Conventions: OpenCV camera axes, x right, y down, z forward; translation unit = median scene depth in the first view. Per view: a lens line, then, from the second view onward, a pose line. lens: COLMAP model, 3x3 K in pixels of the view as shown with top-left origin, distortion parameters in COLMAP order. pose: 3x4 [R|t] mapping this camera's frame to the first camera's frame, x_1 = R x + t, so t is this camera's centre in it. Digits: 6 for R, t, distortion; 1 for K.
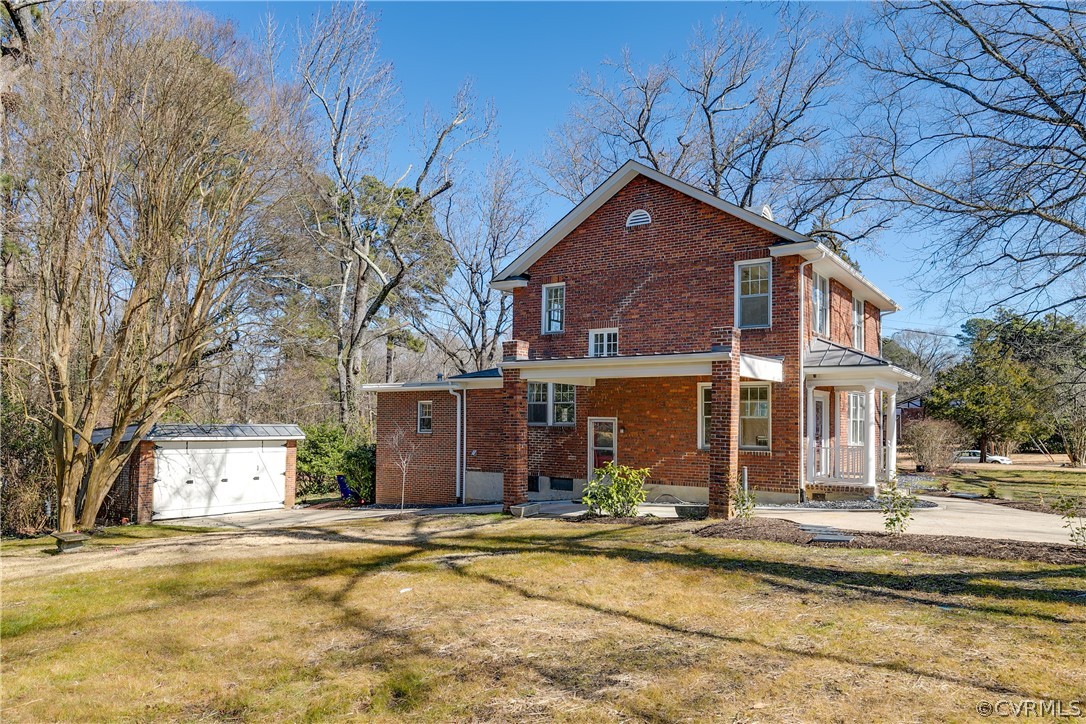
lens RADIAL K [[743.8, 0, 543.4], [0, 743.8, 386.5], [0, 0, 1]] dist [-0.004945, -0.000053]
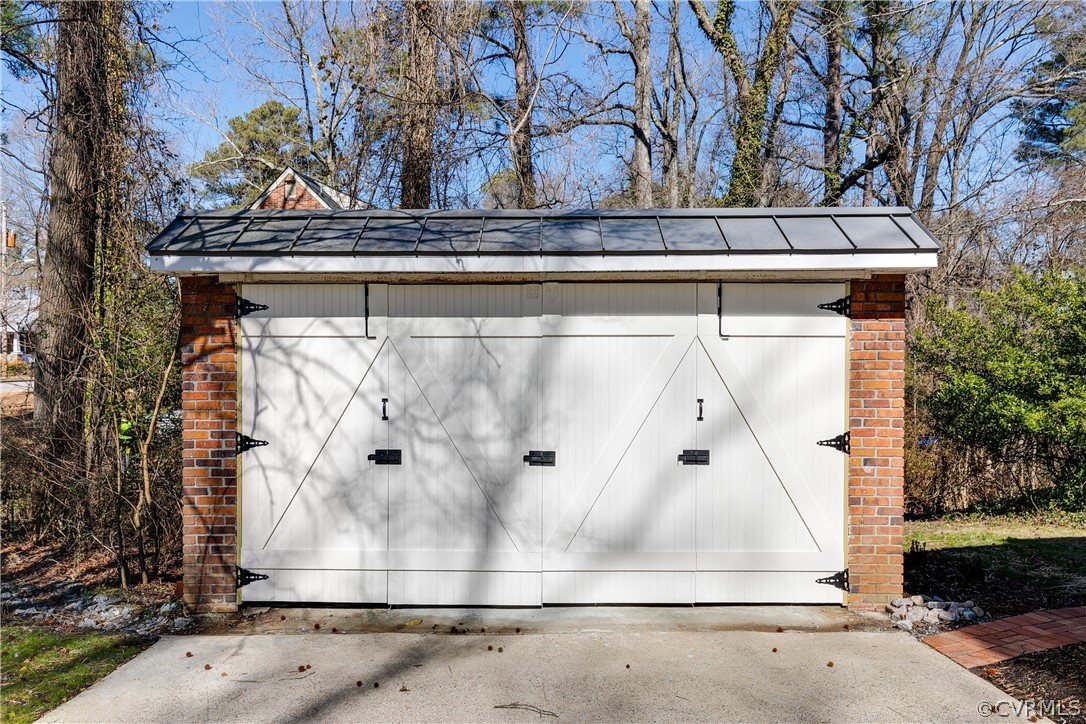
lens RADIAL K [[869.6, 0, 543.0], [0, 869.6, 362.0], [0, 0, 1]] dist [0.002703, 0.000340]
pose [[0.603241, -0.011599, -0.797474, -0.238255], [0.049133, 0.998536, 0.022643, 0.099559], [0.796044, -0.052842, 0.602928, 0.918853]]
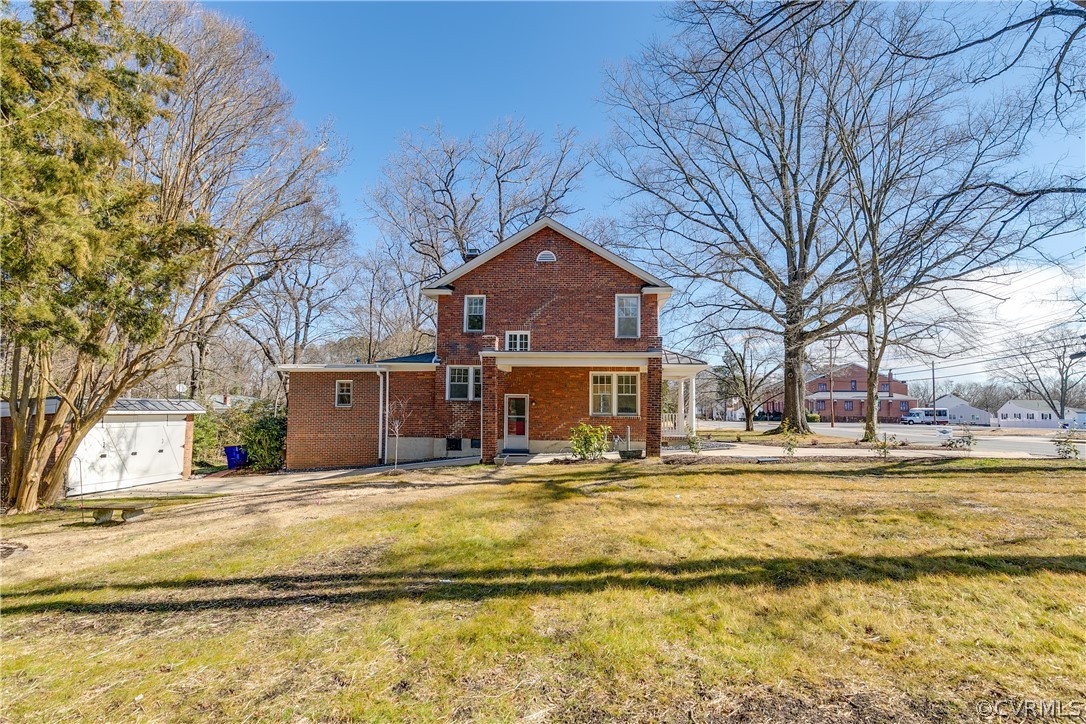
lens RADIAL K [[576.8, 0, 543.0], [0, 576.8, 362.0], [0, 0, 1]] dist [-0.002193, 0.000406]
pose [[0.861303, 0.039592, 0.506546, -0.382949], [-0.025045, 0.999056, -0.035502, 0.016194], [-0.507473, 0.017891, 0.861482, 0.035936]]
